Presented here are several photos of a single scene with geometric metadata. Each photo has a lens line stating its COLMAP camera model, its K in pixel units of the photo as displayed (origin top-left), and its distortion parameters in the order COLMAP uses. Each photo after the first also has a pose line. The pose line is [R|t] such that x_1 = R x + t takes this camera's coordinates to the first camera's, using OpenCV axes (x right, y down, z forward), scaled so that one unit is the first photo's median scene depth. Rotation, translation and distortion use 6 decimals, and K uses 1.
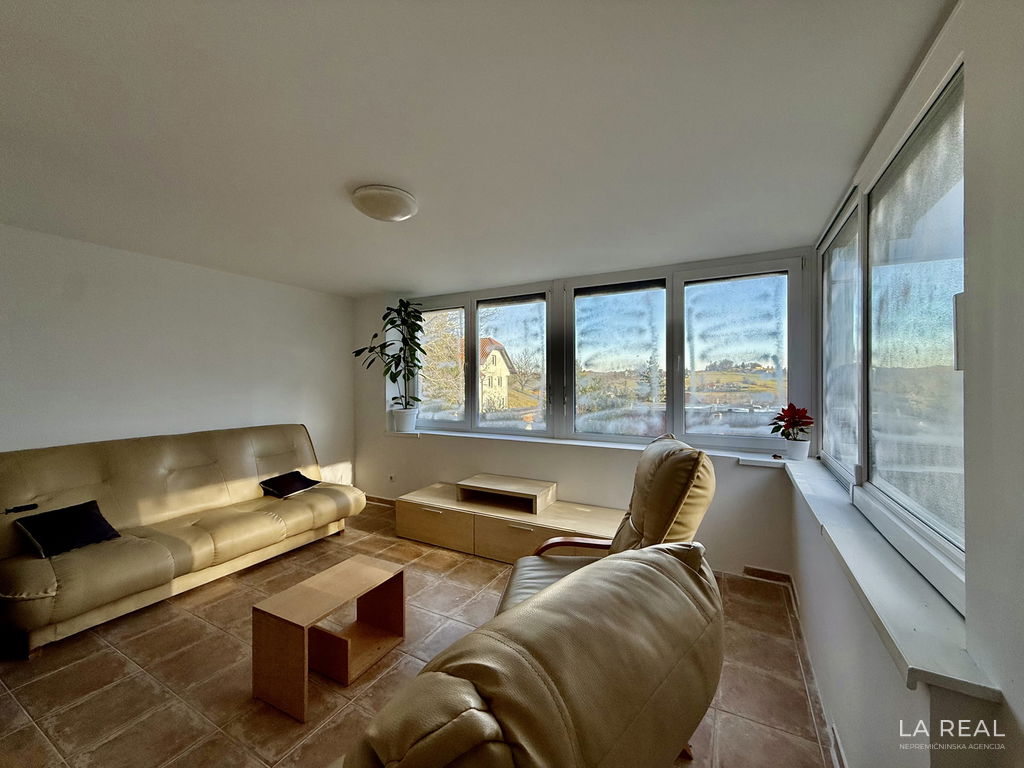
lens RADIAL K [[403.3, 0, 516.0], [0, 403.3, 381.5], [0, 0, 1]] dist [0.000893, 0.000158]
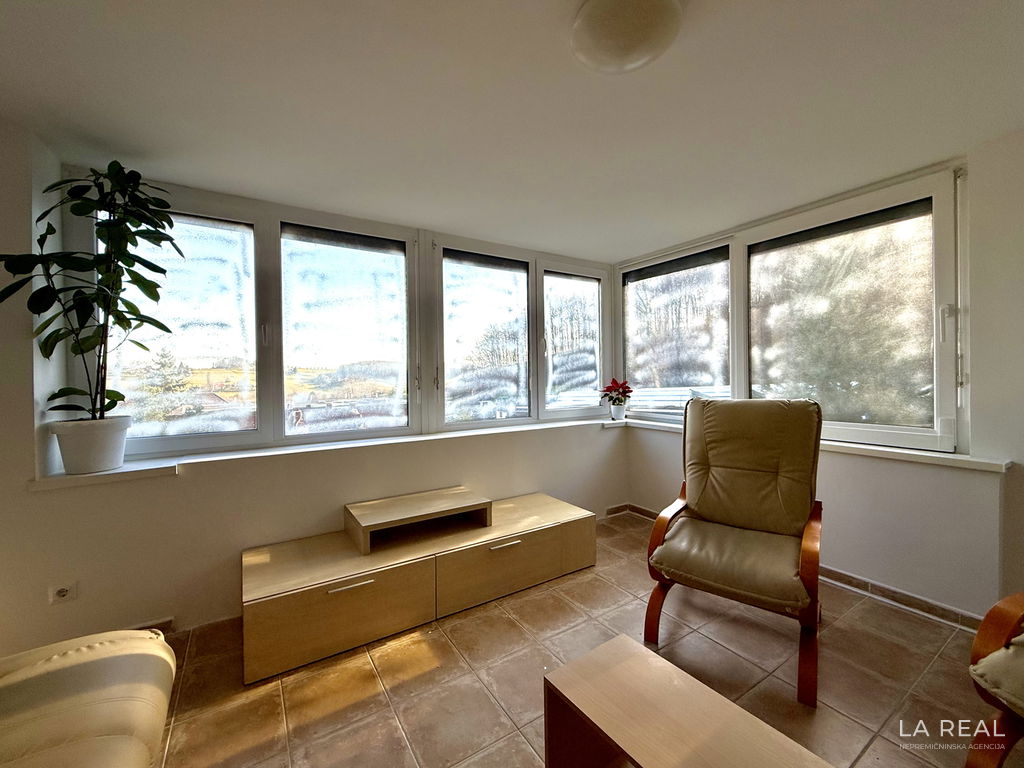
lens RADIAL K [[409.5, 0, 509.6], [0, 409.5, 372.9], [0, 0, 1]] dist [-0.000955, 0.000230]
pose [[0.494116, 0.002788, 0.869391, -0.547814], [0.011870, 0.999880, -0.009953, 0.037071], [-0.869315, 0.015238, 0.494024, 0.504812]]
